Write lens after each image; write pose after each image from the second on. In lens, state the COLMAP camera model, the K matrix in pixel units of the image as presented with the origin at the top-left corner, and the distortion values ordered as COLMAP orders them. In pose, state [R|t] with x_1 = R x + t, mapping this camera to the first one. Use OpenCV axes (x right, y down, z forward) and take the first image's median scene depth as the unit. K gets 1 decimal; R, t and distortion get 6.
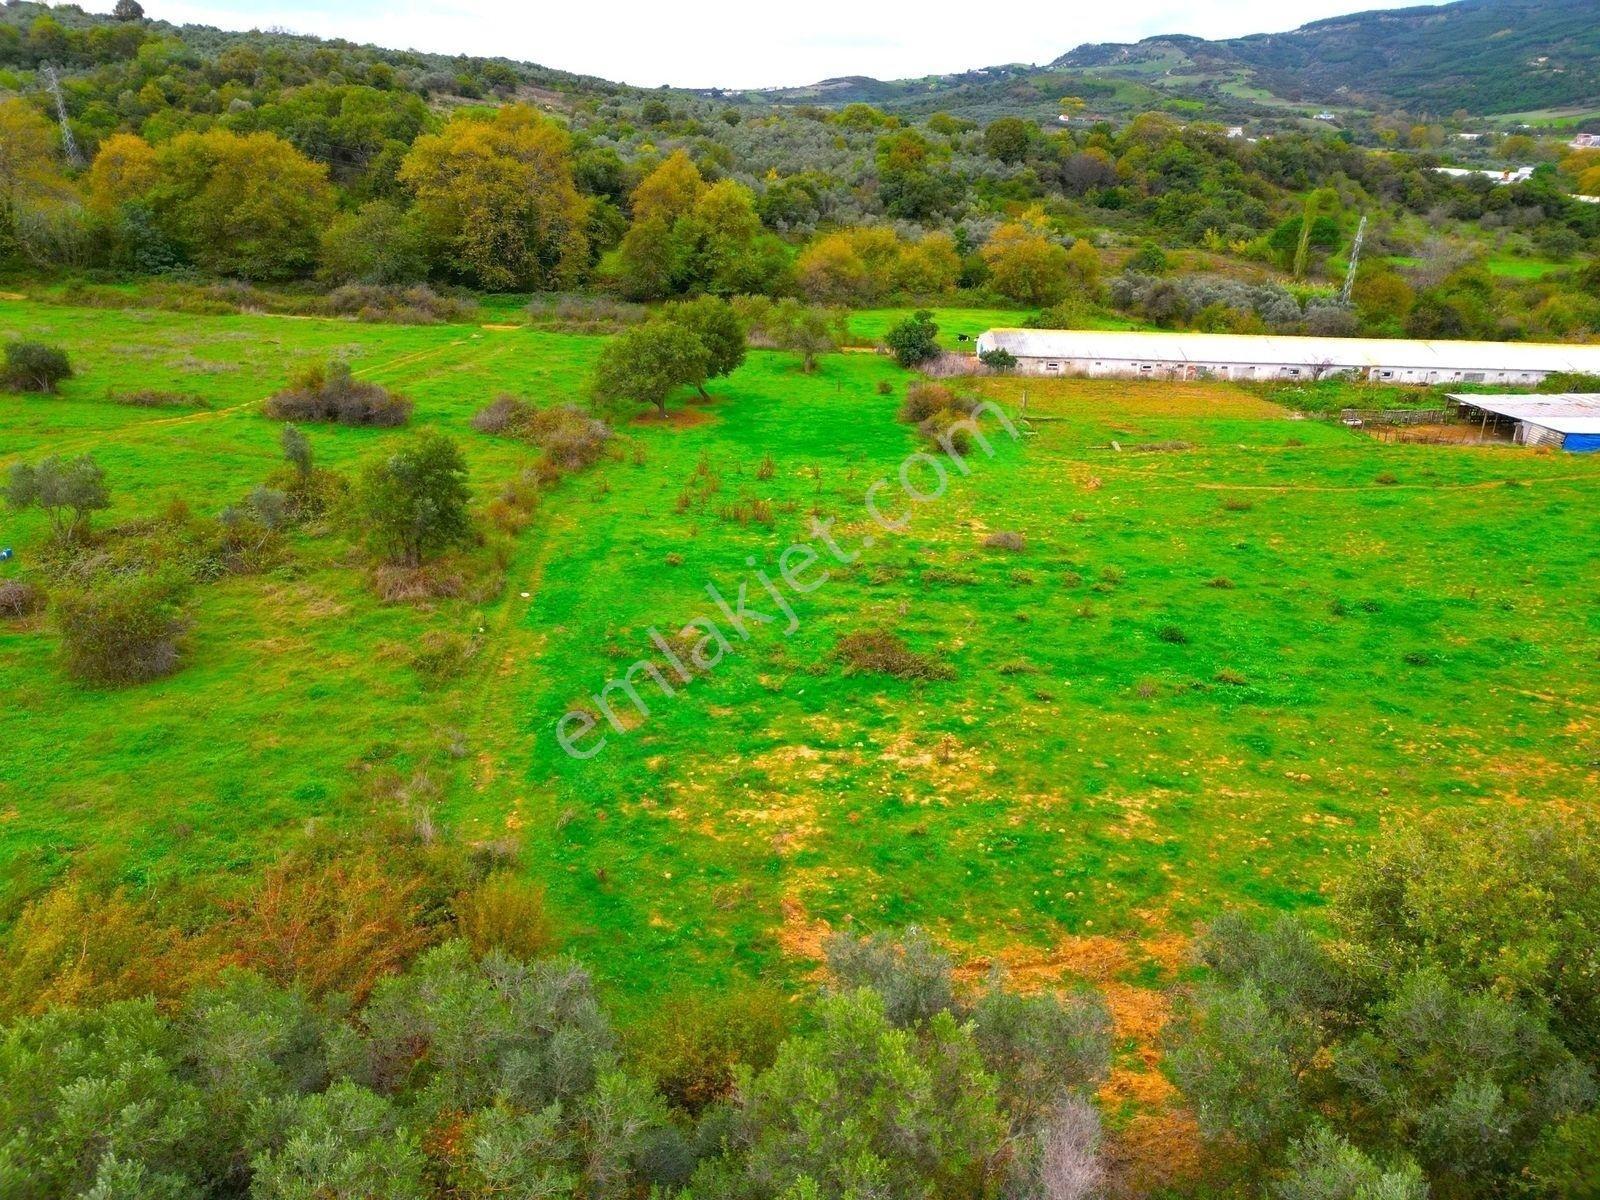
lens RADIAL K [[1118.9, 0, 803.1], [0, 1118.9, 601.7], [0, 0, 1]] dist [0.065834, -0.060326]
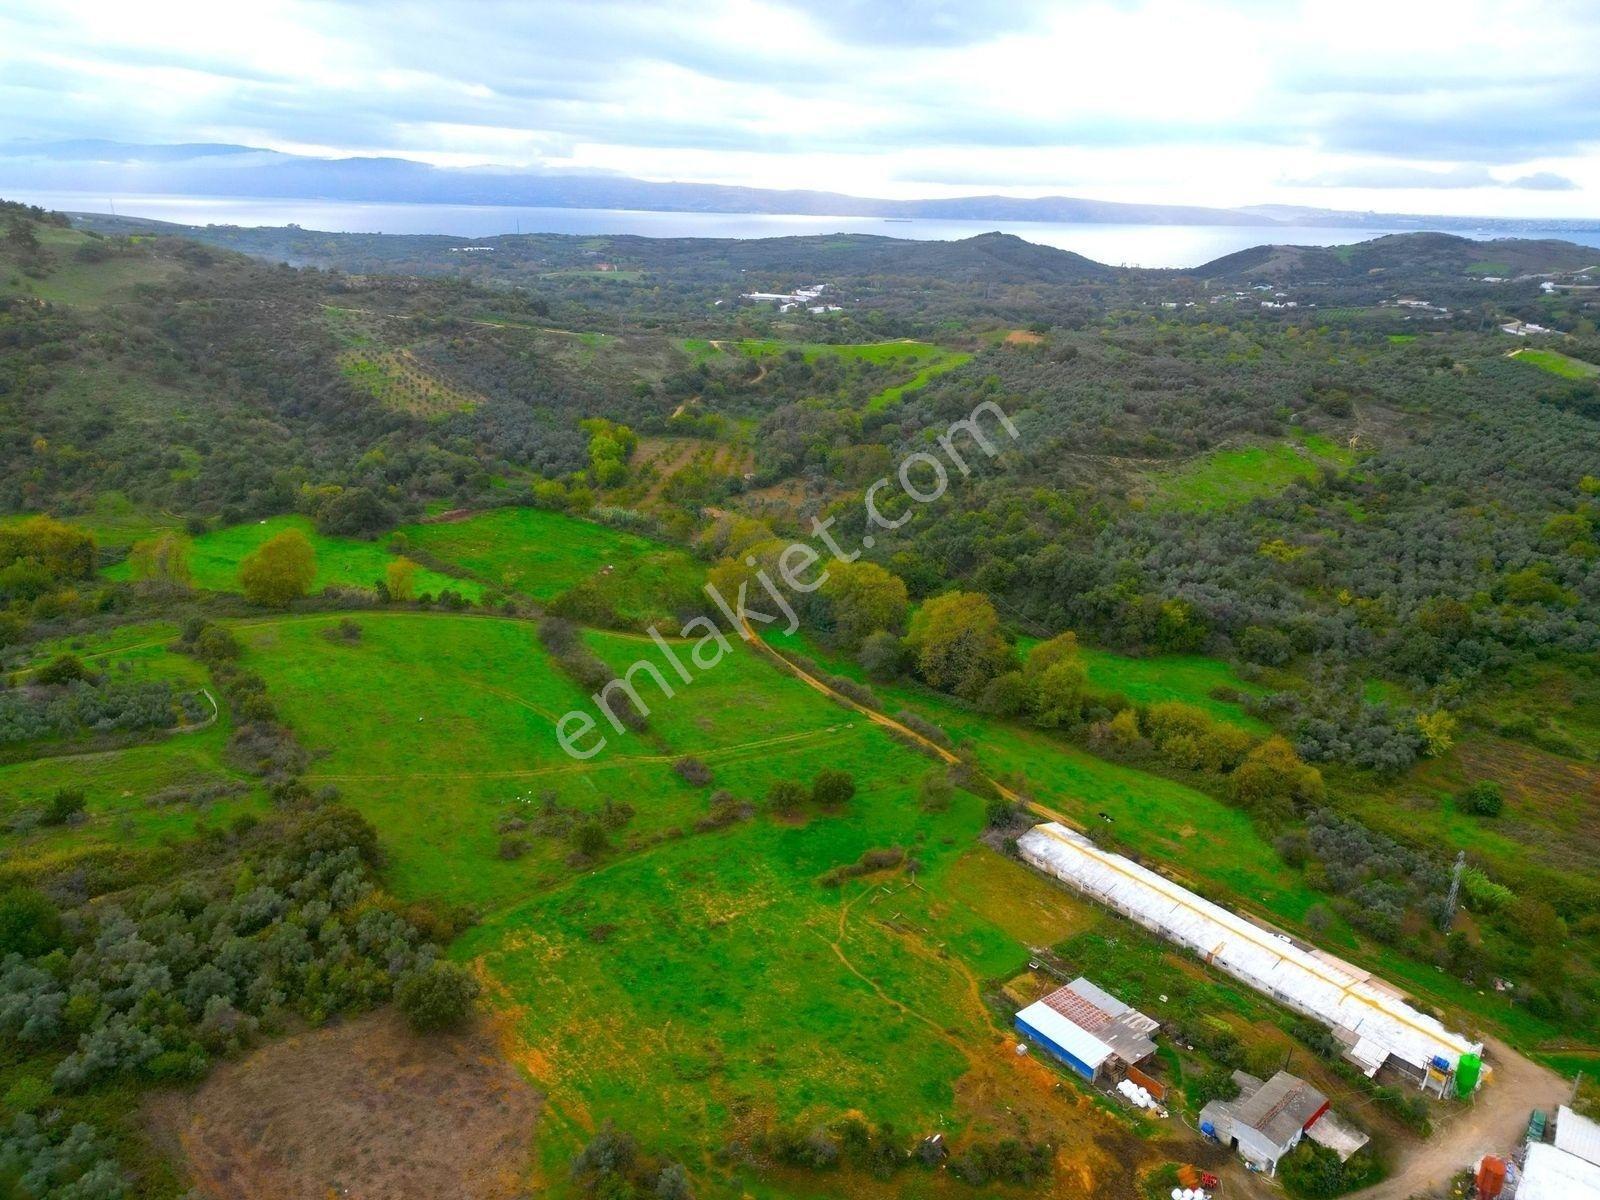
lens RADIAL K [[1118.9, 0, 804.1], [0, 1118.9, 602.0], [0, 0, 1]] dist [0.065834, -0.060326]
pose [[0.617248, 0.258011, -0.743260, 1.440189], [-0.330314, 0.942392, 0.052823, -0.677809], [0.714071, 0.212904, 0.666914, -0.620566]]
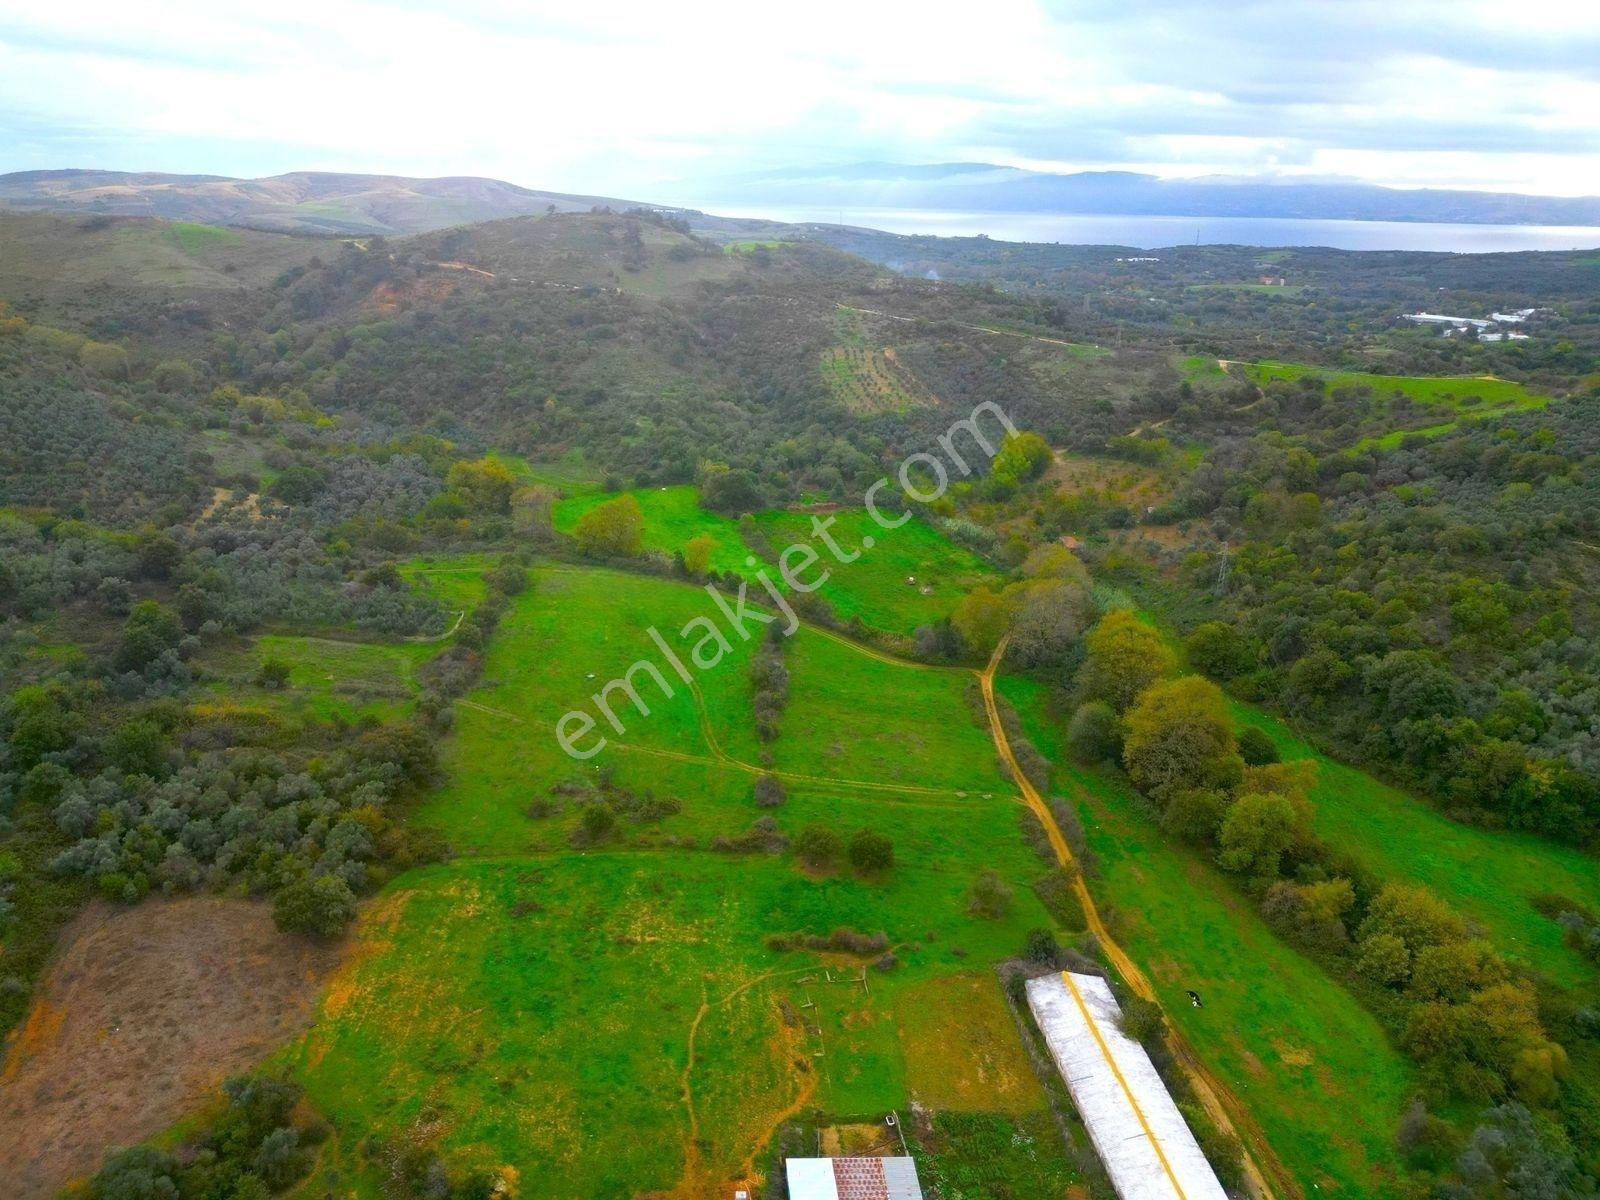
lens RADIAL K [[1118.9, 0, 799.4], [0, 1118.9, 608.3], [0, 0, 1]] dist [0.065834, -0.060326]
pose [[0.074896, 0.325766, -0.942479, 1.644565], [-0.425846, 0.865067, 0.265168, -1.079627], [0.901690, 0.381491, 0.203516, 0.306510]]
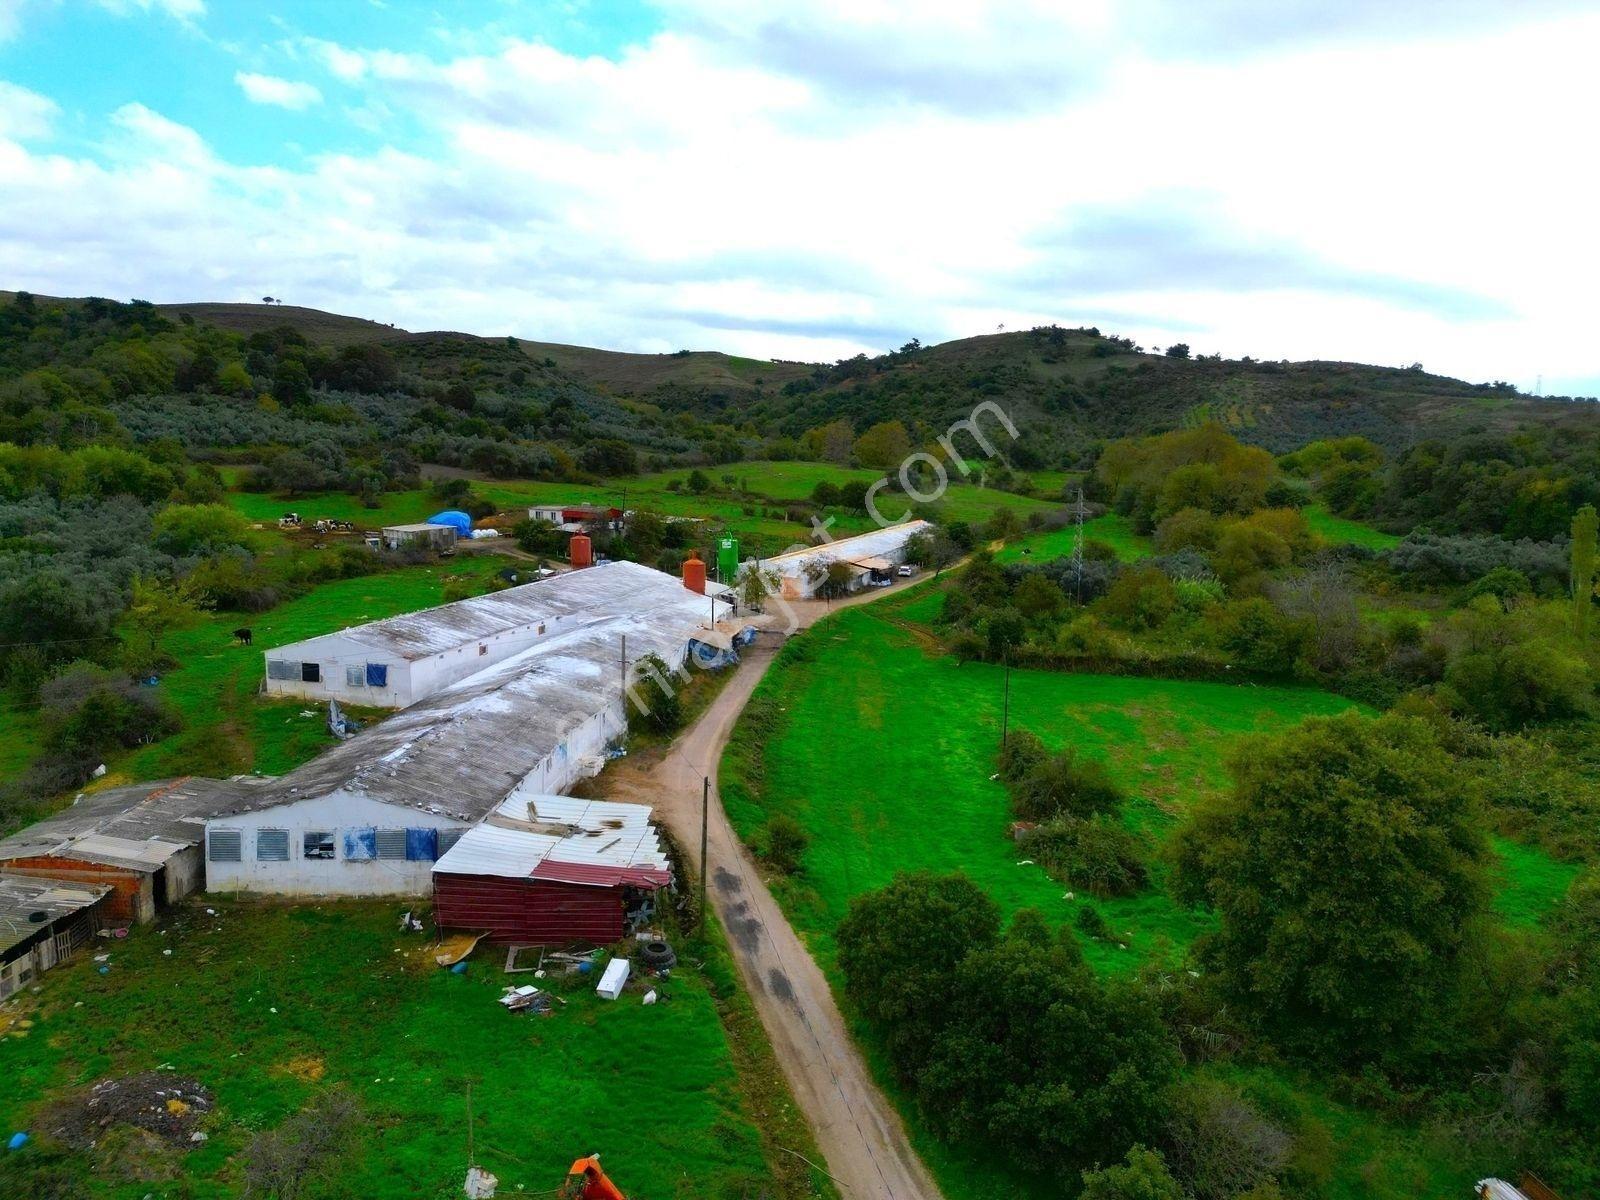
lens RADIAL K [[1118.9, 0, 790.7], [0, 1118.9, 613.2], [0, 0, 1]] dist [0.065834, -0.060326]
pose [[-0.435190, 0.101077, -0.894647, 2.338284], [-0.393758, 0.872242, 0.290085, -0.685425], [0.809669, 0.478516, -0.339791, 1.887968]]
